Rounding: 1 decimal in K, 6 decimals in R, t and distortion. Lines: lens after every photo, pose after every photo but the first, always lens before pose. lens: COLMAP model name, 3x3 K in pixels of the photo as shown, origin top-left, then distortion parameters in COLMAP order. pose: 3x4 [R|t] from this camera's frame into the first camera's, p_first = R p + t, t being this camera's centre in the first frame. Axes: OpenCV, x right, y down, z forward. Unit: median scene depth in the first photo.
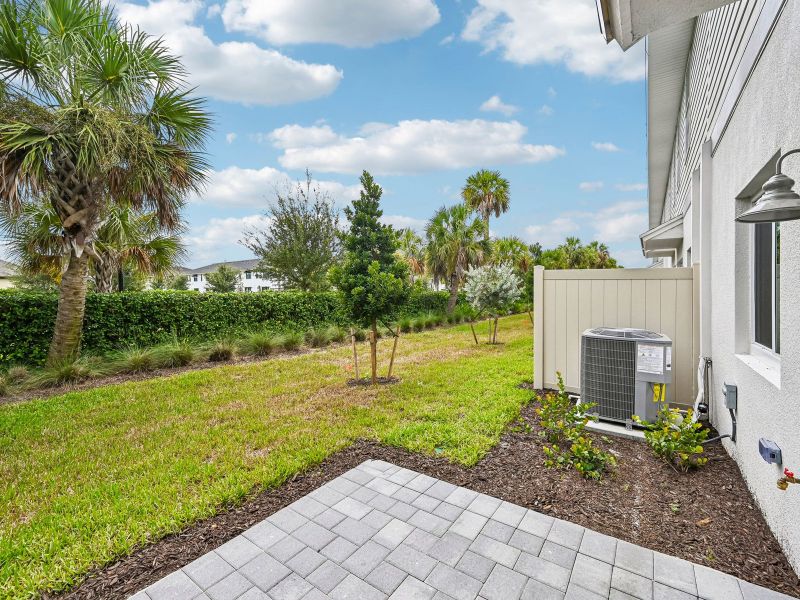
lens RADIAL K [[357.5, 0, 400.0], [0, 357.5, 300.0], [0, 0, 1]] dist [-0.001470, -0.000426]
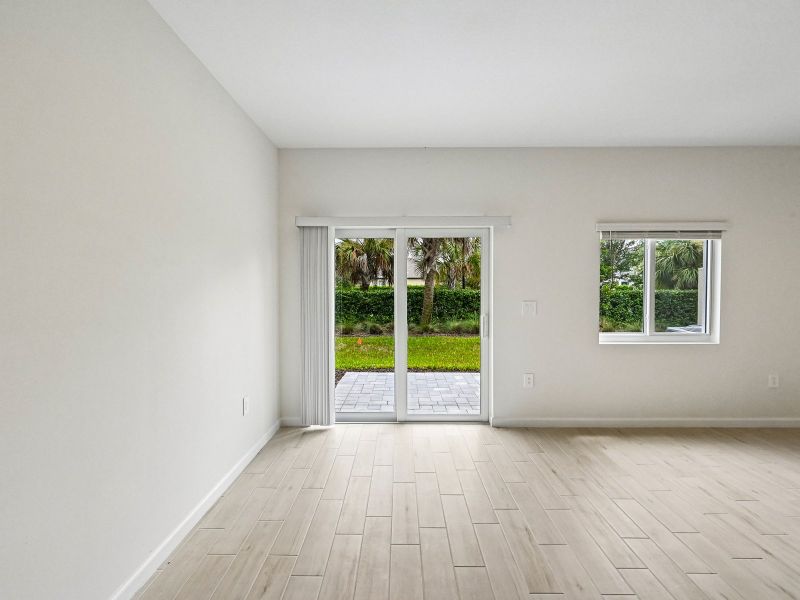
lens RADIAL K [[357.5, 0, 400.0], [0, 357.5, 300.0], [0, 0, 1]] dist [-0.001470, -0.000426]
pose [[0.579272, 0.034054, -0.814423, 0.709017], [-0.017399, 0.999416, 0.029414, -0.020116], [0.814949, -0.002869, 0.579526, -0.350943]]
